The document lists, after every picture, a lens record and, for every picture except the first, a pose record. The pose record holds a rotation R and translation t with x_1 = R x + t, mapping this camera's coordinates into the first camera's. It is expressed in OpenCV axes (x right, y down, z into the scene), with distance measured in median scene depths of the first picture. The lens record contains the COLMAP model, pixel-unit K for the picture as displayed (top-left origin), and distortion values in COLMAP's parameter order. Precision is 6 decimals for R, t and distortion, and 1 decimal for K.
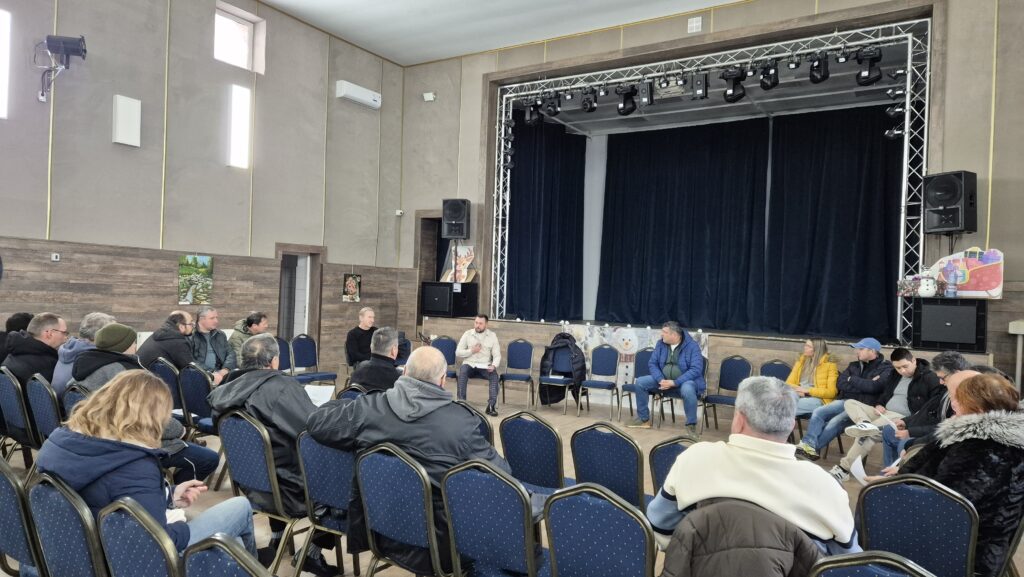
lens RADIAL K [[681.0, 0, 510.3], [0, 681.0, 289.6], [0, 0, 1]] dist [0.075273, -0.047290]
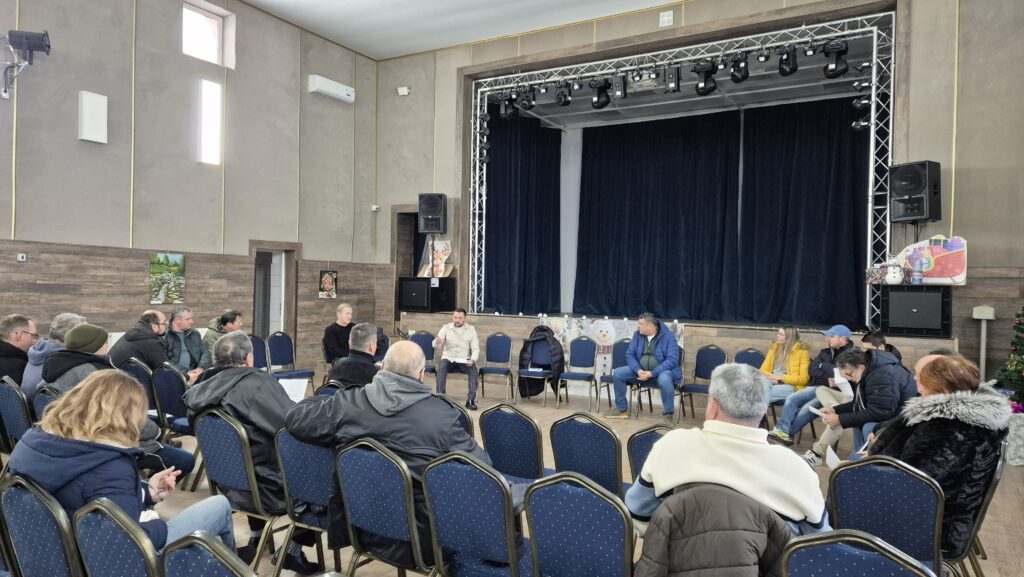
lens RADIAL K [[681.0, 0, 512.0], [0, 681.0, 286.1], [0, 0, 1]] dist [0.075273, -0.047290]
pose [[0.999273, -0.015698, 0.034734, 0.000221], [0.015572, 0.999871, 0.003889, 0.000491], [-0.034791, -0.003345, 0.999389, -0.002221]]
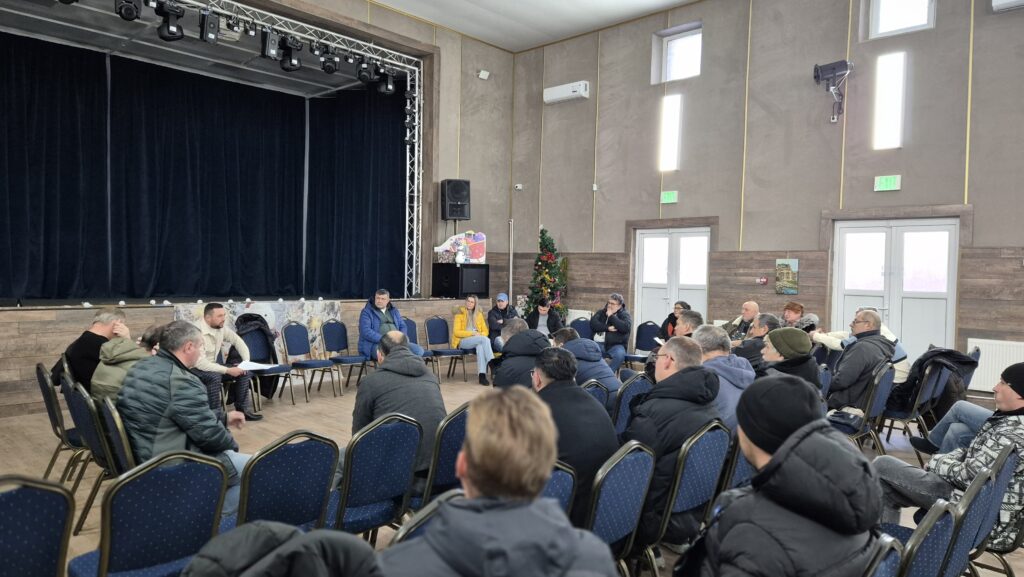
lens RADIAL K [[681.0, 0, 508.9], [0, 681.0, 293.4], [0, 0, 1]] dist [0.075273, -0.047290]
pose [[0.189740, -0.067868, 0.979486, -0.631000], [-0.013857, 0.997324, 0.071789, -0.024251], [-0.981737, -0.027194, 0.188292, 0.484177]]
